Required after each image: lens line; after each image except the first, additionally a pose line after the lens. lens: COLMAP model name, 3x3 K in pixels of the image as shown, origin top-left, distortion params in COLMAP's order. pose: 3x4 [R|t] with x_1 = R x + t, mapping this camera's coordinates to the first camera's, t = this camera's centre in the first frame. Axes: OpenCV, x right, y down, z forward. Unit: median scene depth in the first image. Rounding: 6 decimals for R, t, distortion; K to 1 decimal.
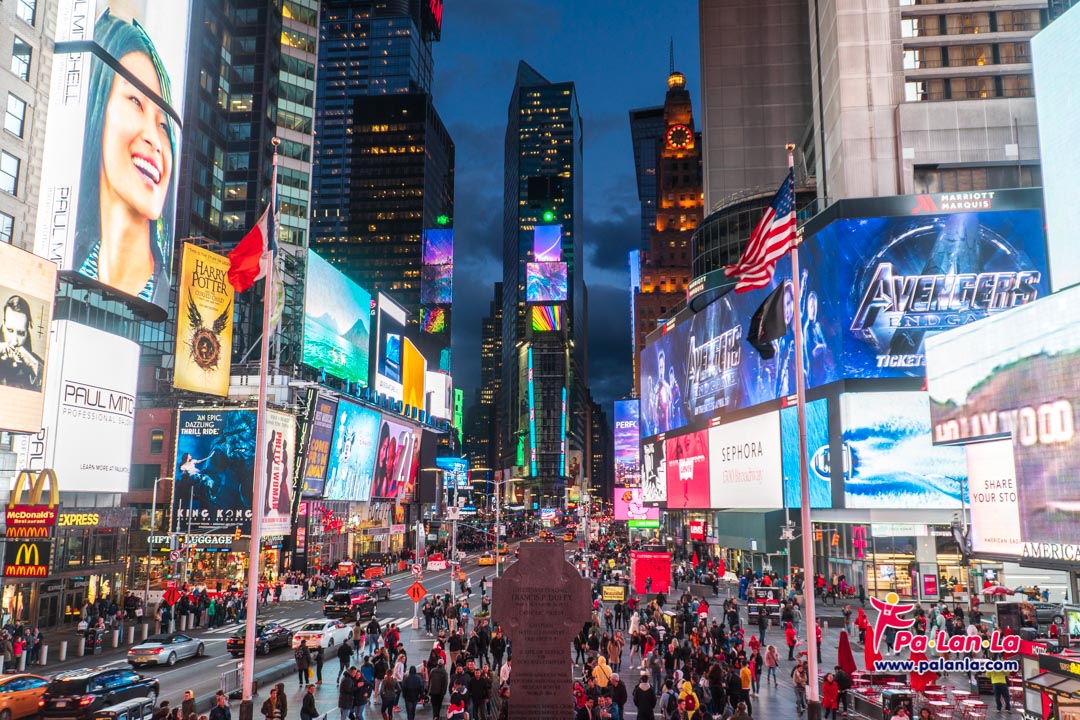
lens RADIAL K [[907.4, 0, 537.0], [0, 907.4, 346.0], [0, 0, 1]] dist [0.021151, 0.003426]
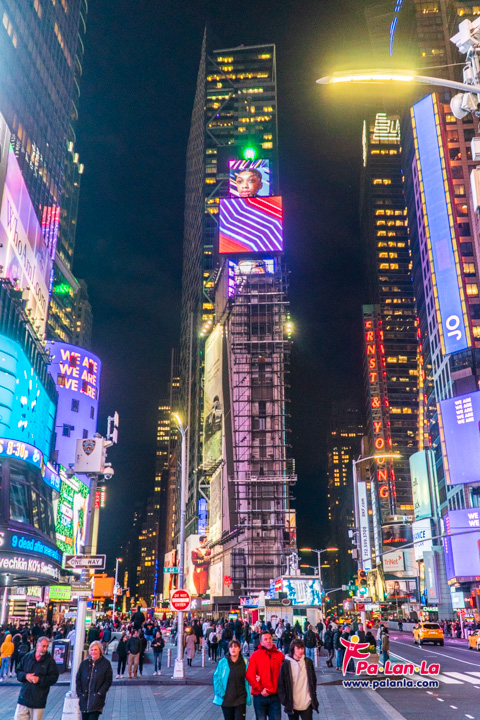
lens RADIAL K [[700.5, 0, 240.0], [0, 700.5, 360.0], [0, 0, 1]] dist [0.007030, 0.002788]
pose [[0.998859, 0.012154, 0.046188, -0.019080], [-0.003758, 0.984082, -0.177674, 0.117242], [-0.047613, 0.177297, 0.983005, 0.580599]]
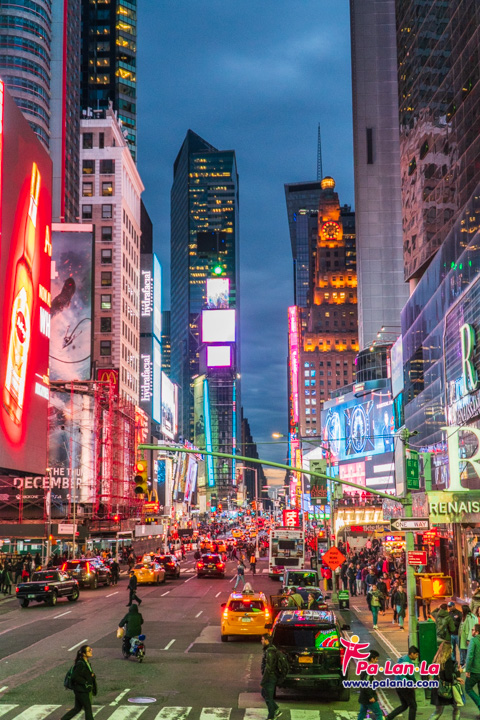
lens RADIAL K [[926.4, 0, 240.0], [0, 926.4, 360.0], [0, 0, 1]] dist [0.073181, -0.021453]
pose [[0.996603, -0.001732, 0.082342, -0.068023], [0.000792, 0.999934, 0.011441, -0.042455], [-0.082356, -0.011337, 0.996538, -0.266864]]
